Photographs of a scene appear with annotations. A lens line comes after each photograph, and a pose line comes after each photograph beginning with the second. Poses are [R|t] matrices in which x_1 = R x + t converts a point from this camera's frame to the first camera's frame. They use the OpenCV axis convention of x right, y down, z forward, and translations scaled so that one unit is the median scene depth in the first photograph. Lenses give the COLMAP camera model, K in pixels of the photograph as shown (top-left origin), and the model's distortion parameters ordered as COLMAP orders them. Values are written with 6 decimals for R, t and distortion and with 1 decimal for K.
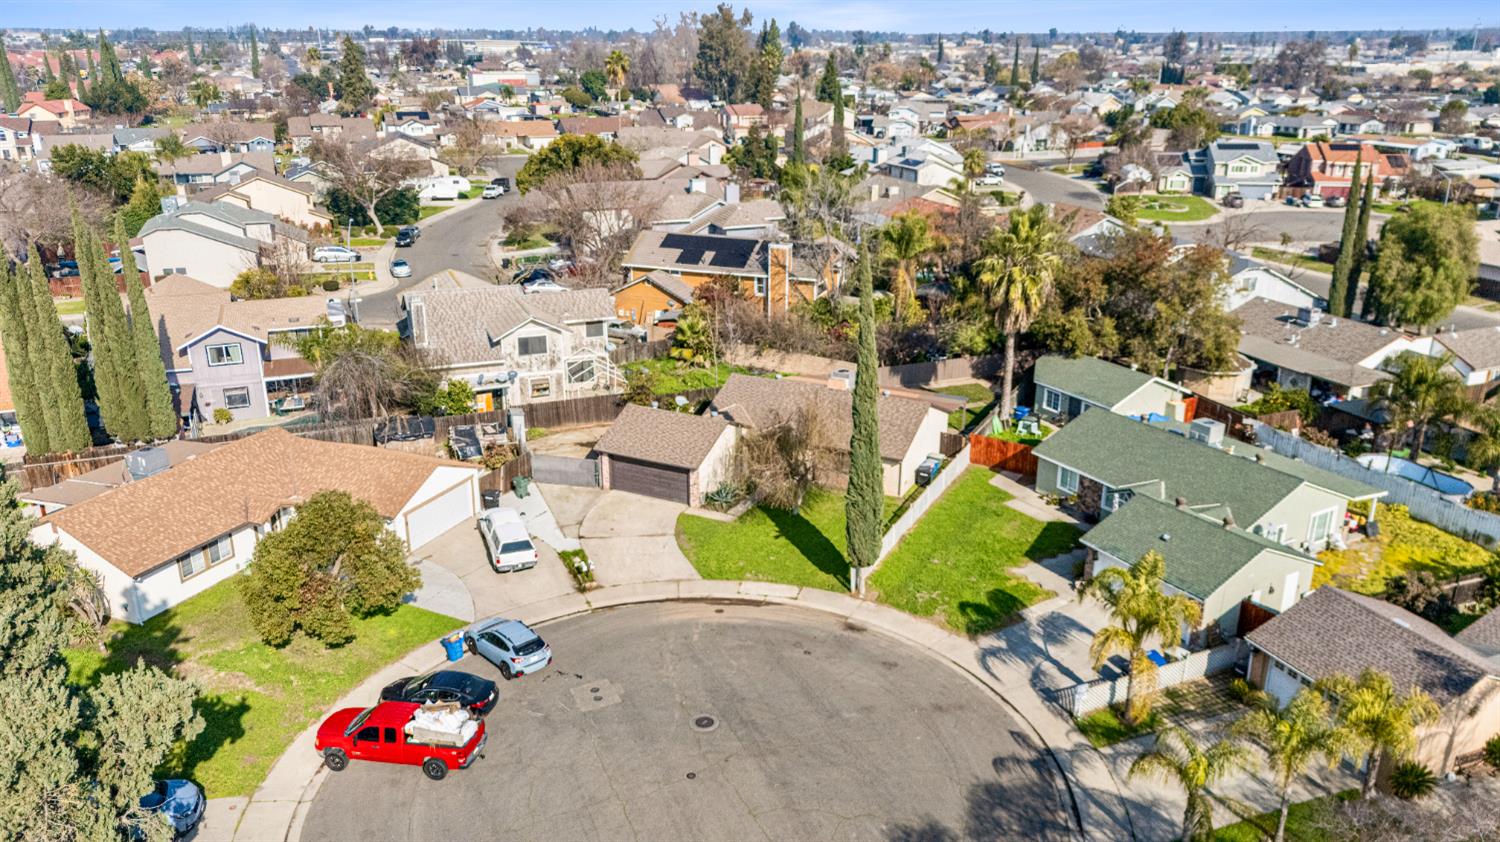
lens RADIAL K [[1101.7, 0, 750.0], [0, 1101.7, 421.0], [0, 0, 1]] dist [0.074332, -0.074058]
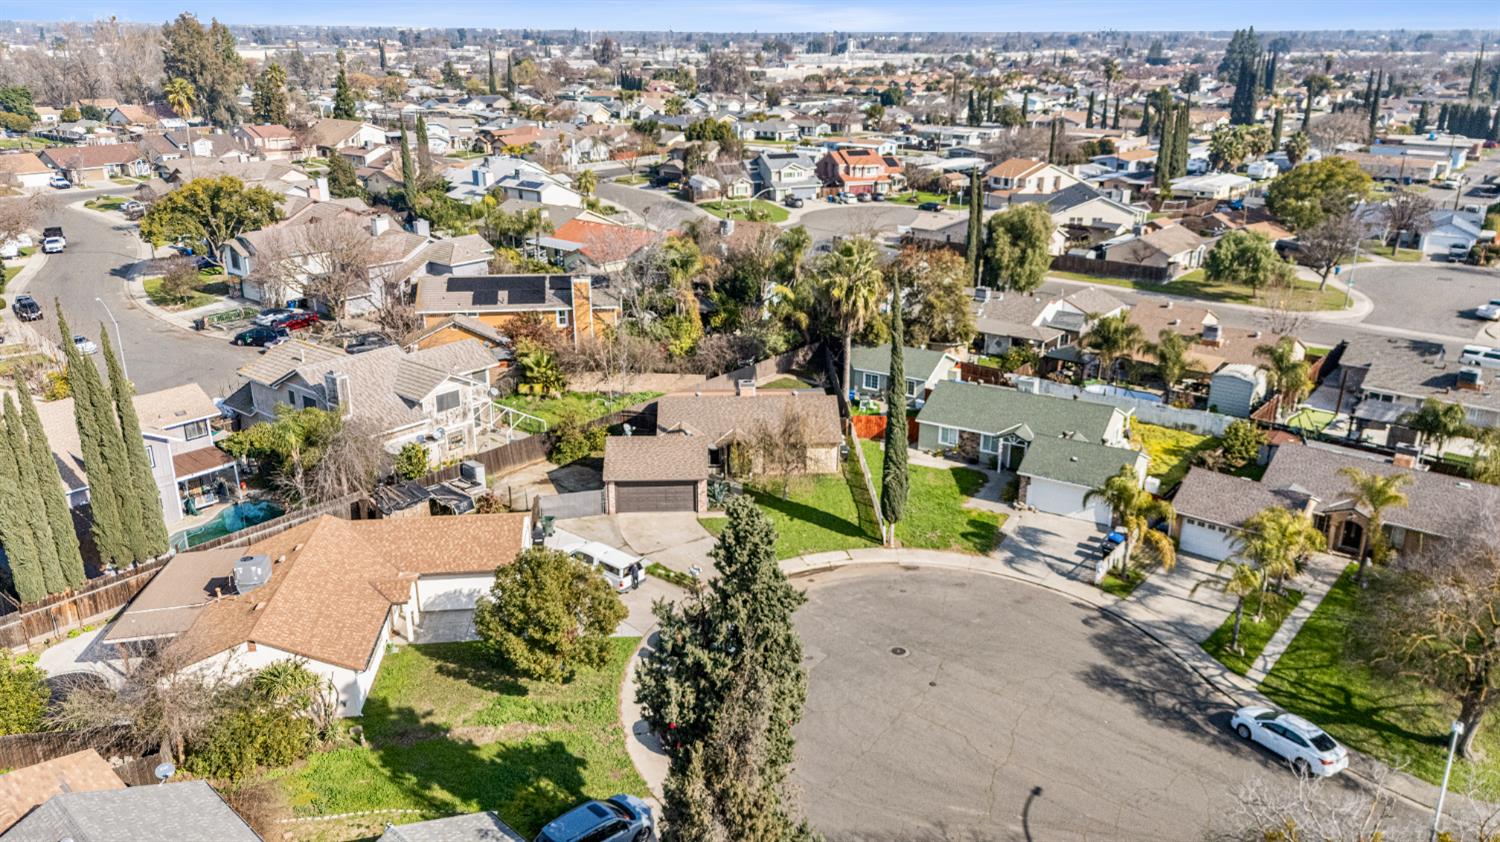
lens RADIAL K [[1101.7, 0, 750.0], [0, 1101.7, 421.0], [0, 0, 1]] dist [0.074332, -0.074058]
pose [[0.872996, -0.160747, 0.460476, -0.346172], [0.159546, 0.986304, 0.041833, -0.038194], [-0.460894, 0.036947, 0.886686, -0.047133]]
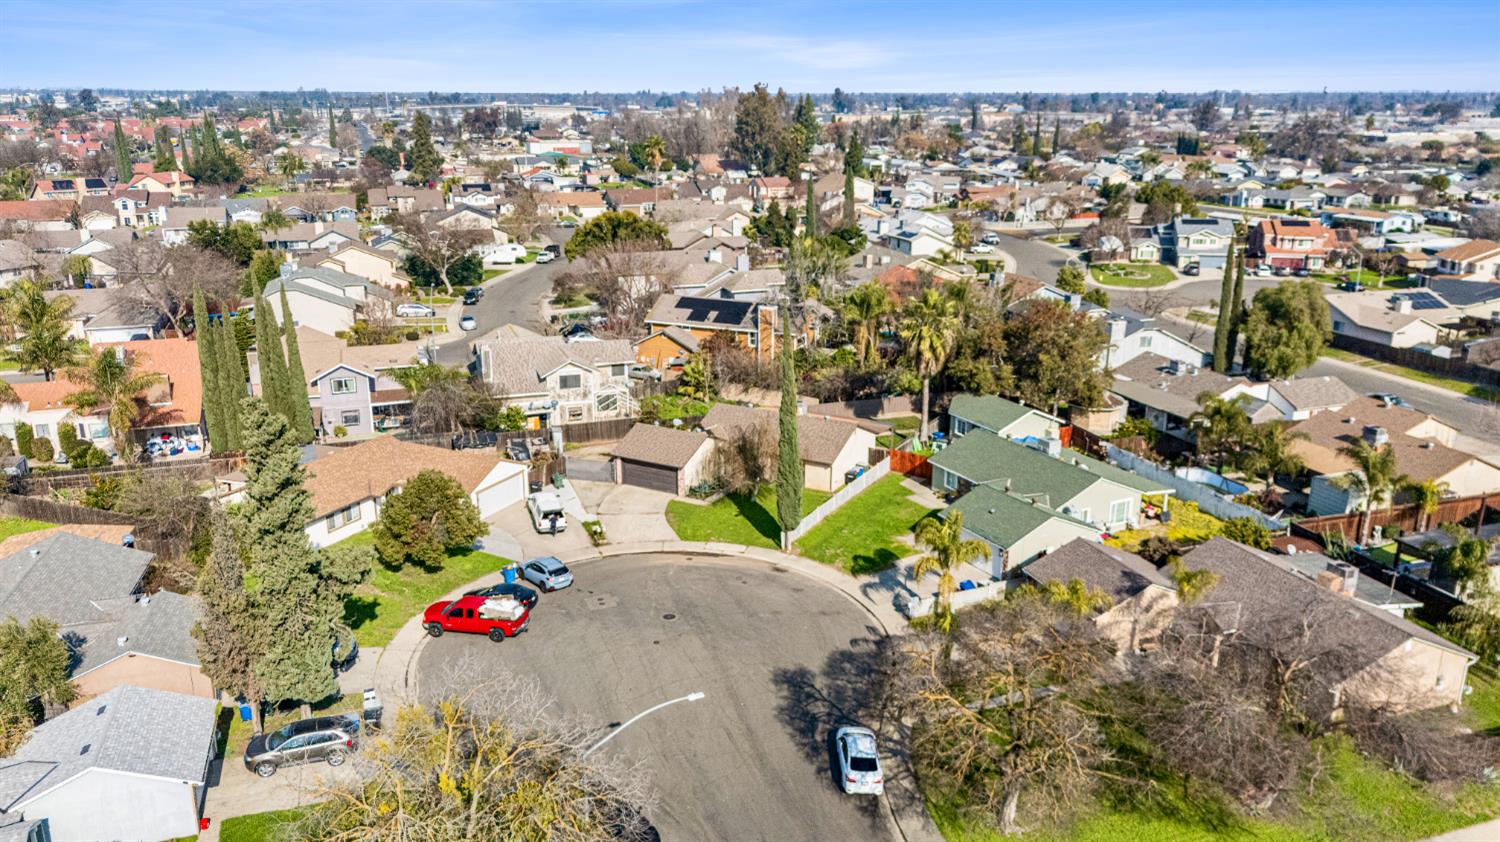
lens RADIAL K [[1101.7, 0, 750.0], [0, 1101.7, 421.0], [0, 0, 1]] dist [0.074332, -0.074058]
pose [[0.999027, 0.012495, -0.042292, 0.060663], [-0.014581, 0.998674, -0.049380, 0.033135], [0.041619, 0.049948, 0.997884, -0.249554]]
